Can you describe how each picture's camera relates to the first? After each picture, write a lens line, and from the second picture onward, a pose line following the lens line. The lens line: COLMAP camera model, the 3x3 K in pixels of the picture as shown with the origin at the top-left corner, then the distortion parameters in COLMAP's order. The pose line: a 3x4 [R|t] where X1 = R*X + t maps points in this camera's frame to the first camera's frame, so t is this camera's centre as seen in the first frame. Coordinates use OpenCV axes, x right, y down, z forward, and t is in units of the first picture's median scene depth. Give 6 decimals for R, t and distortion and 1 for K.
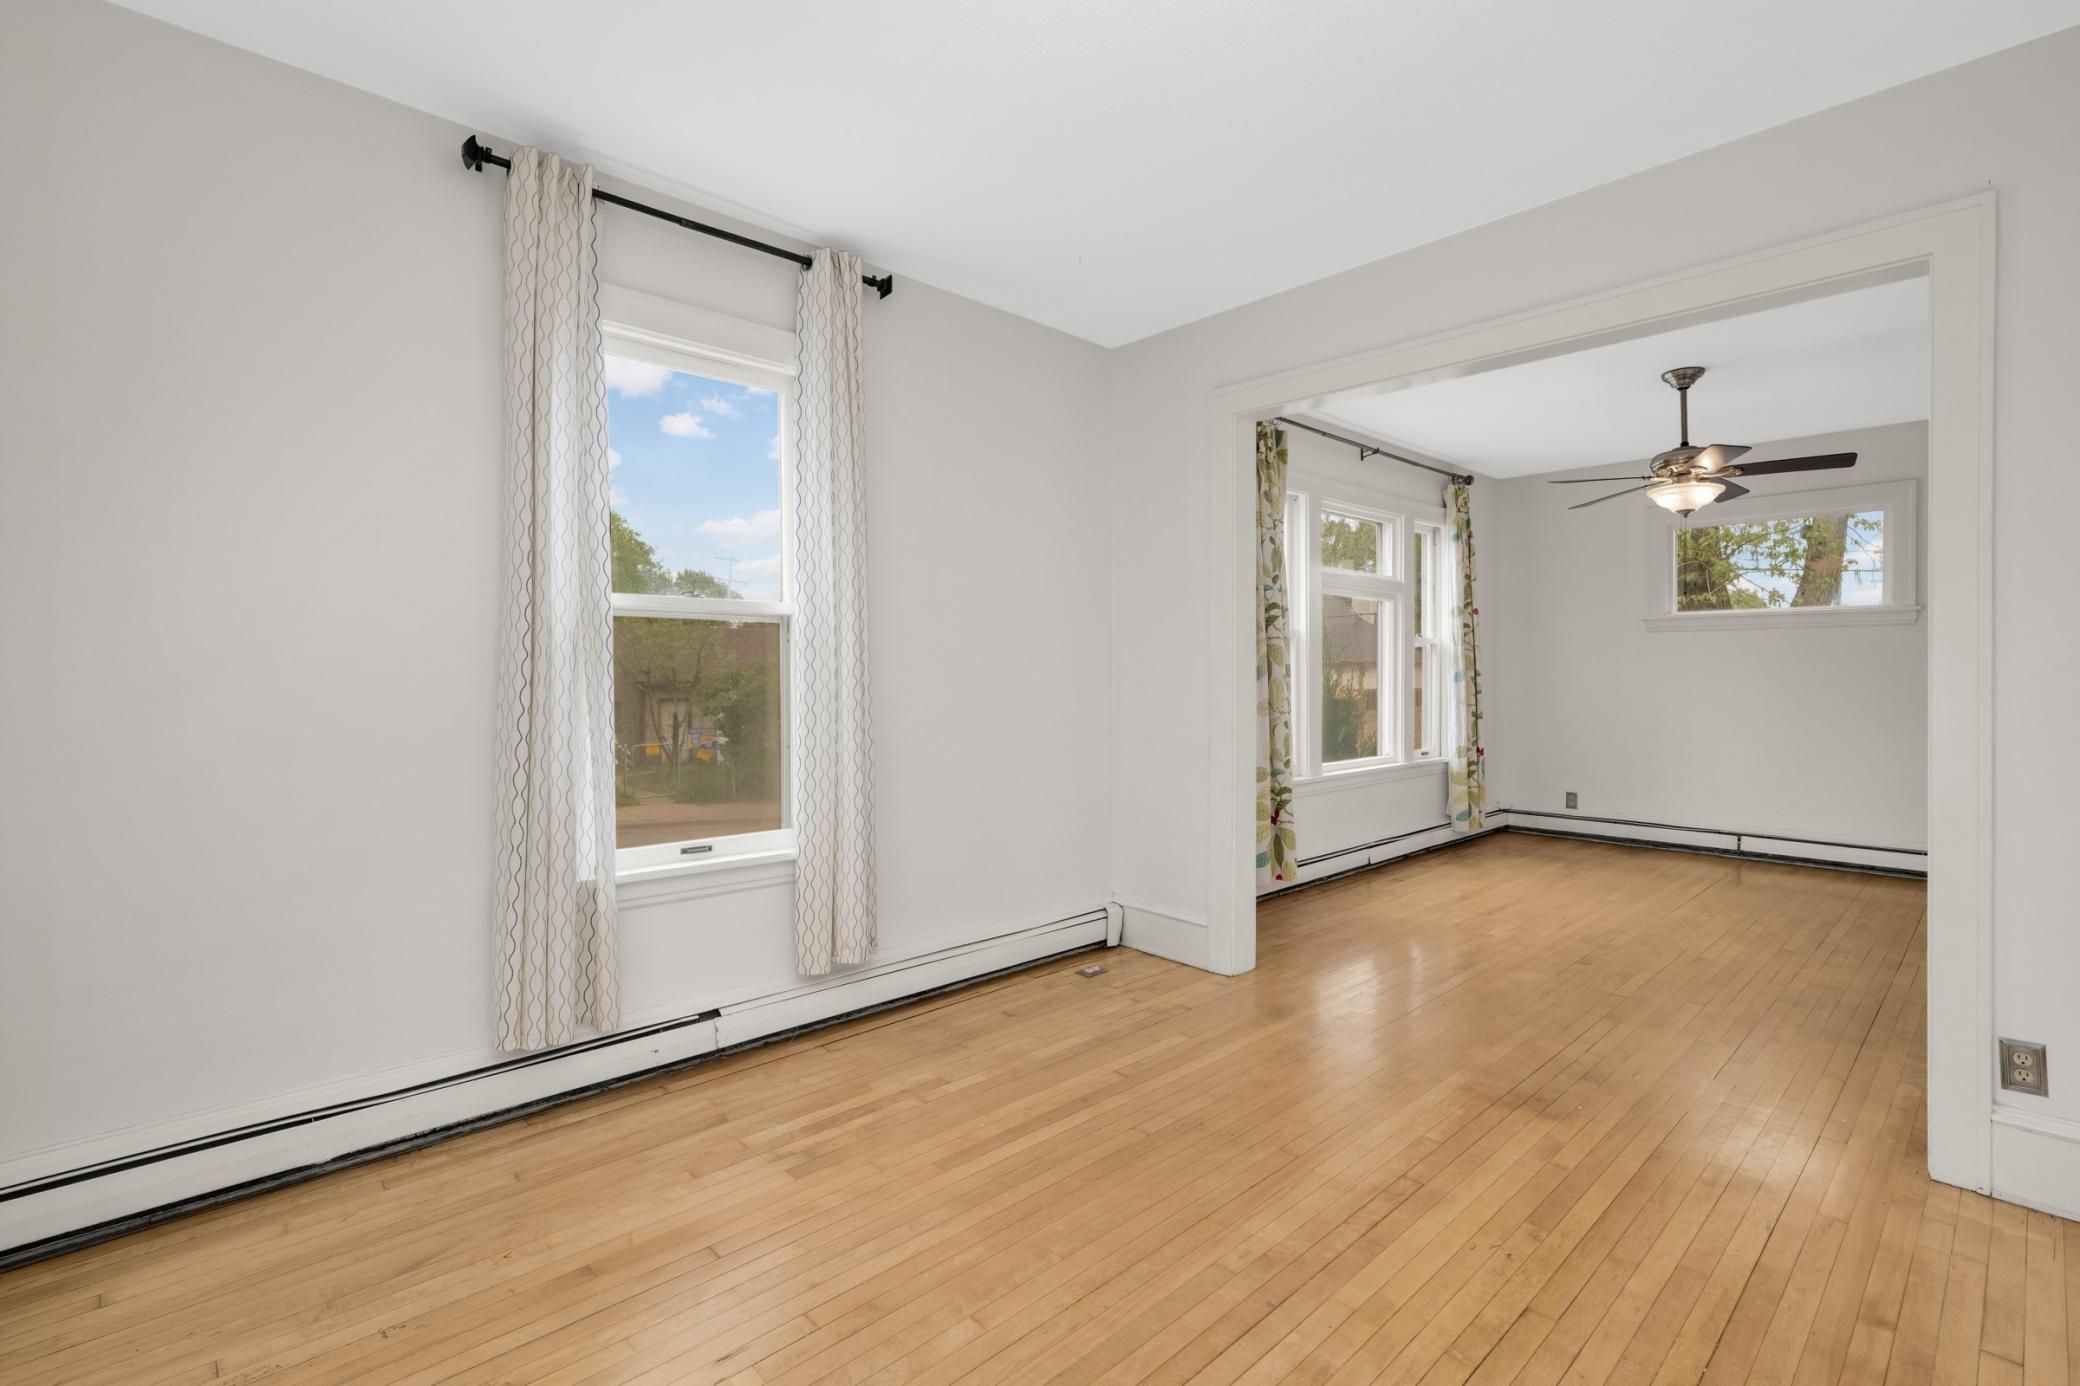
lens RADIAL K [[954.7, 0, 1034.3], [0, 954.7, 684.9], [0, 0, 1]] dist [-0.003058, 0.000510]
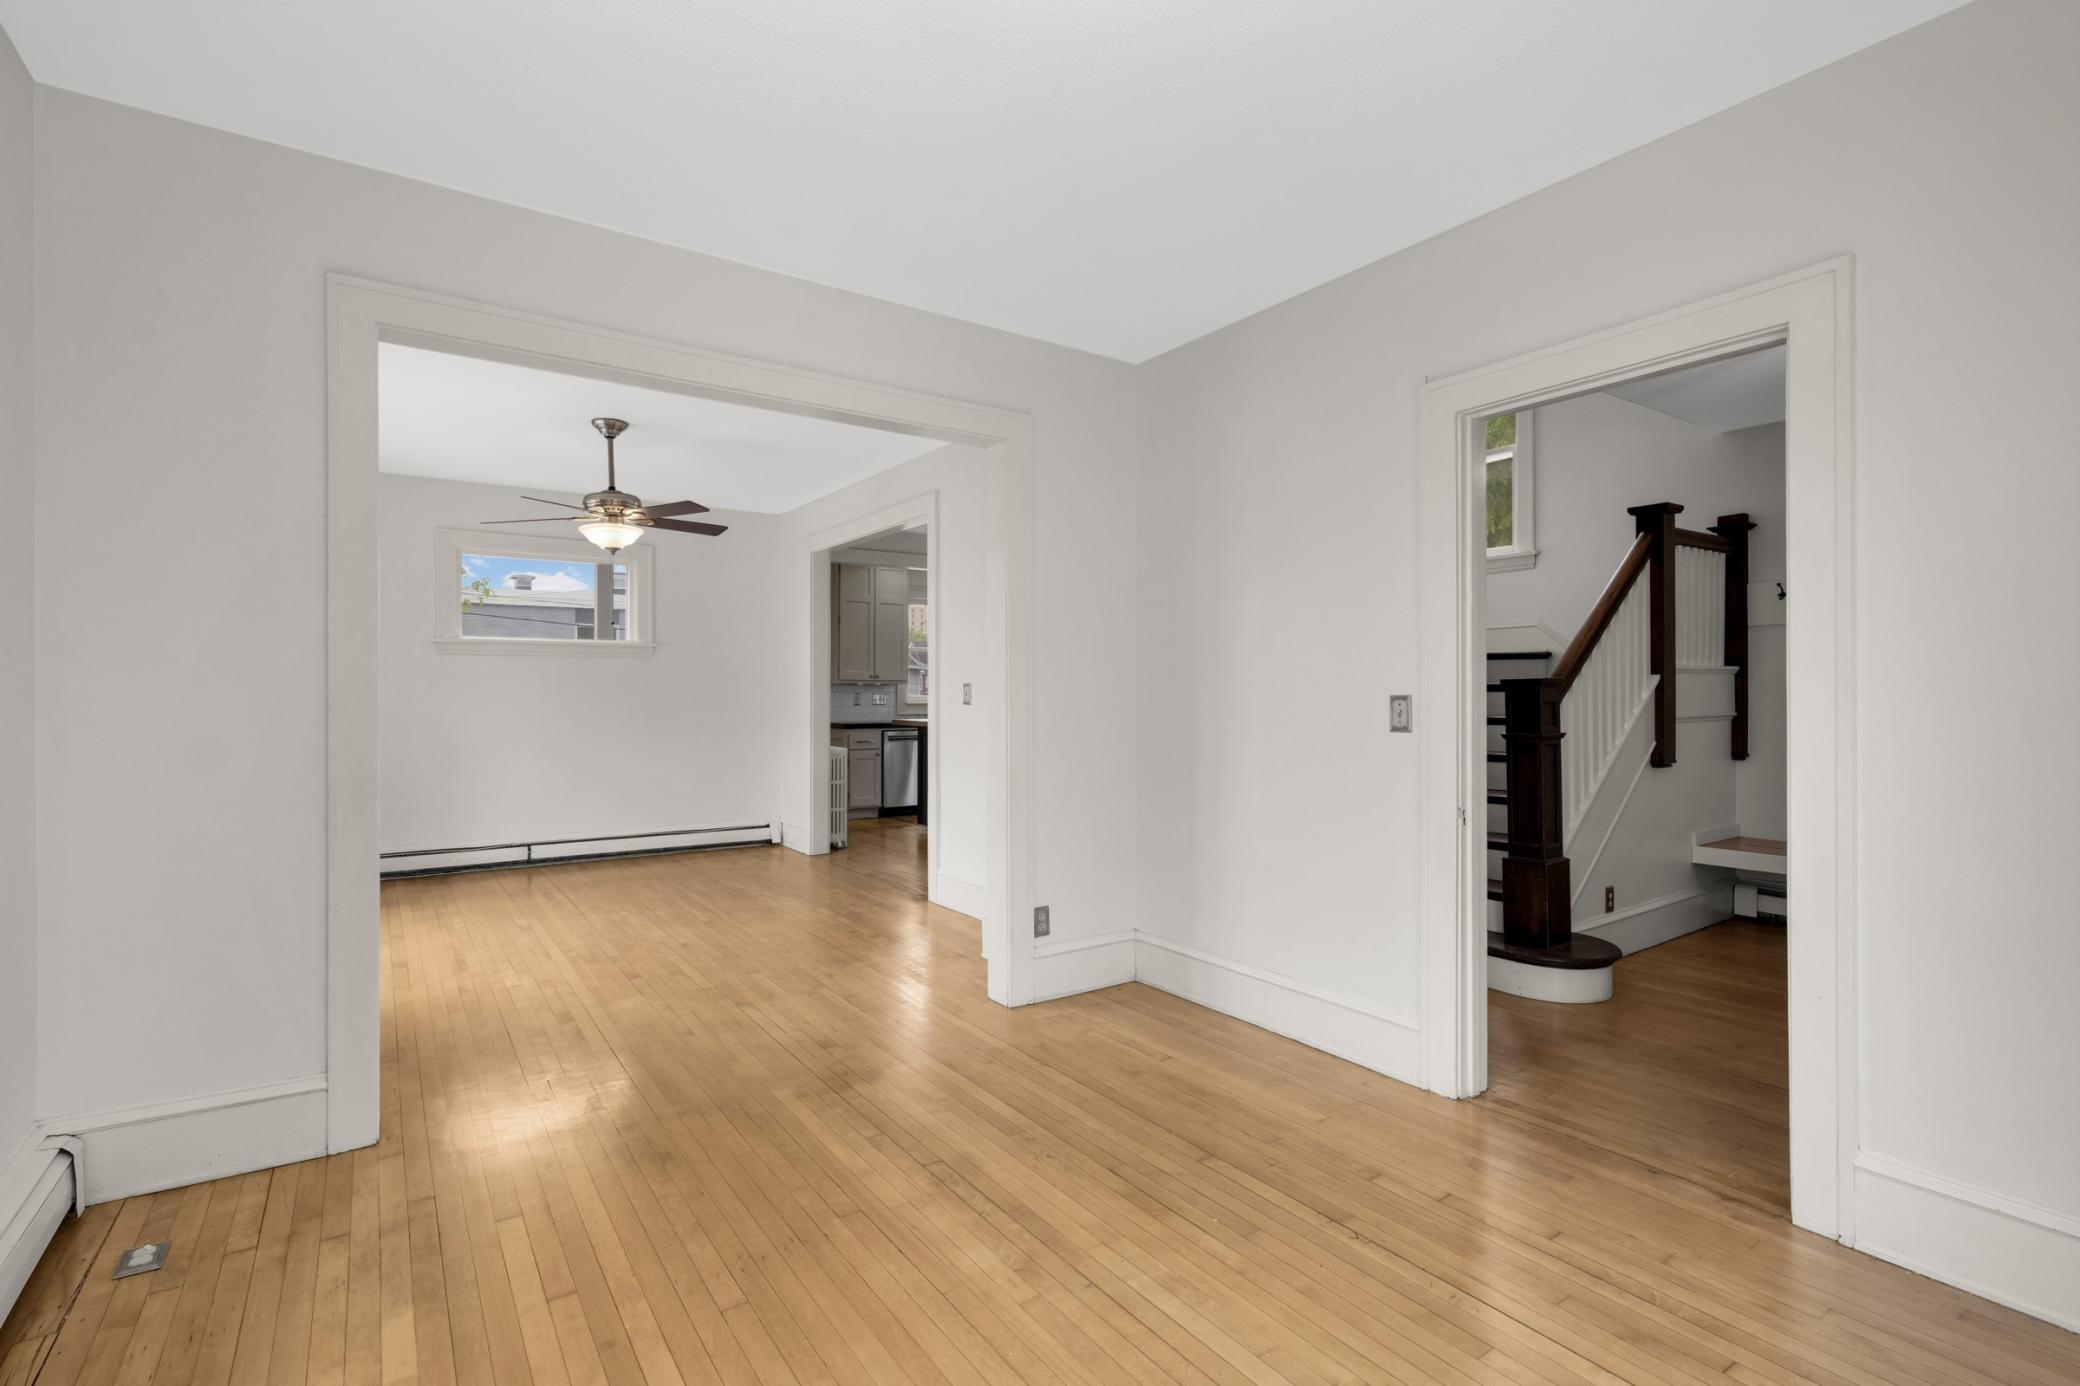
lens RADIAL K [[954.7, 0, 1032.6], [0, 954.7, 701.9], [0, 0, 1]] dist [-0.003058, 0.000510]
pose [[0.153776, -0.012028, 0.988032, -0.249557], [0.016078, 0.999824, 0.009670, -0.007180], [-0.987975, 0.014399, 0.153943, 0.268483]]
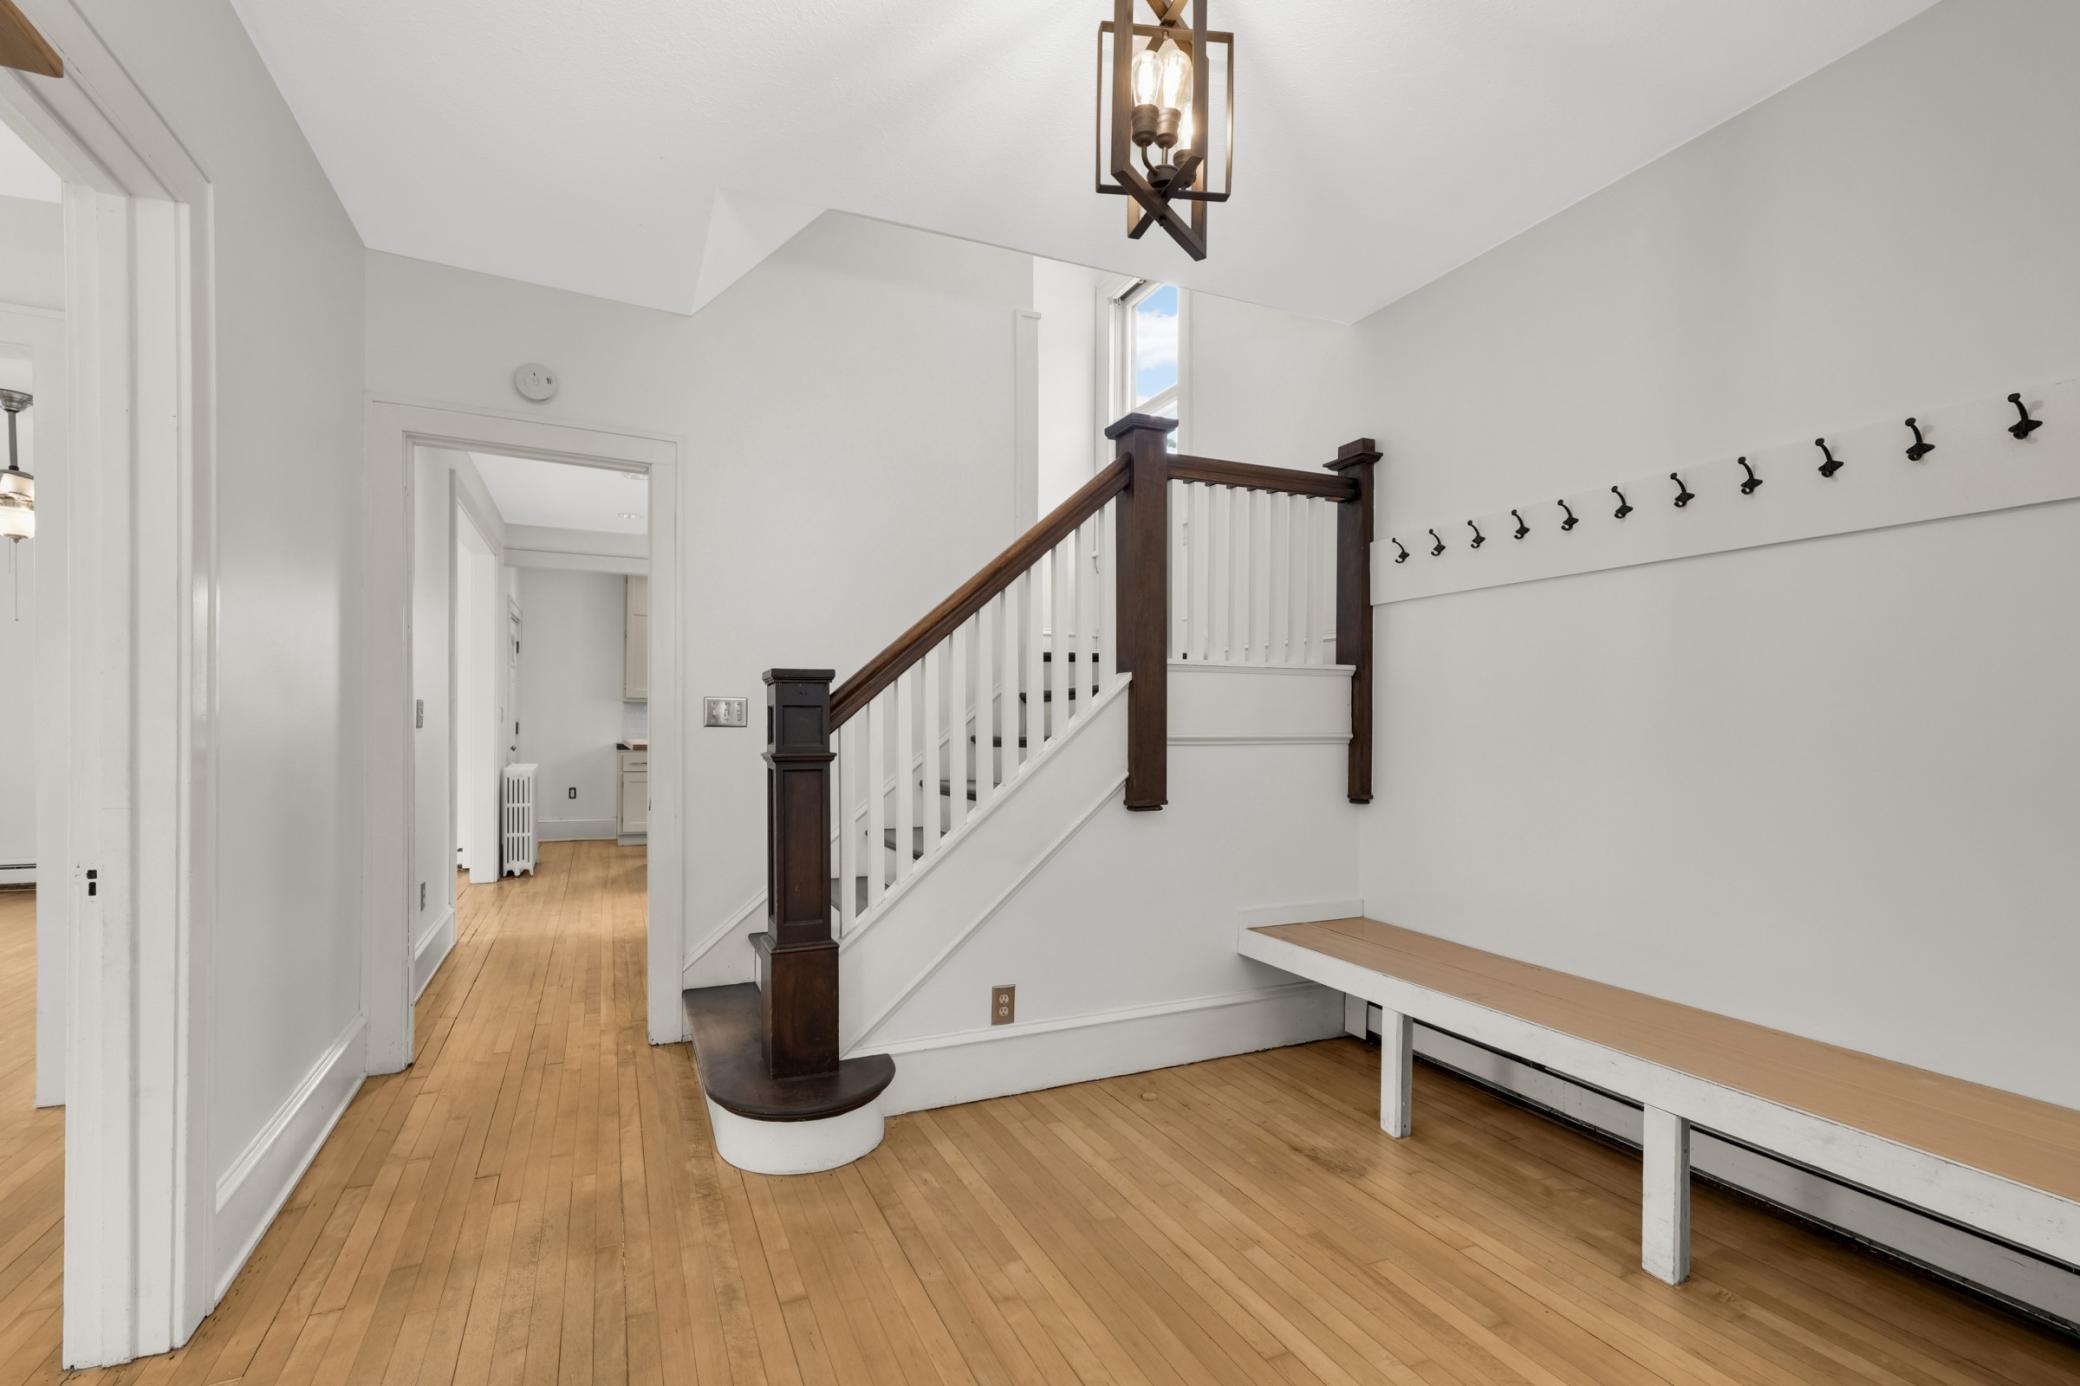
lens RADIAL K [[927.9, 0, 1032.1], [0, 927.9, 730.1], [0, 0, 1]] dist [0.002751, 0.000190]
pose [[0.339203, -0.005648, 0.940696, 0.099709], [0.006502, 0.999972, 0.003659, 0.015642], [-0.940691, 0.004875, 0.339230, -0.236507]]
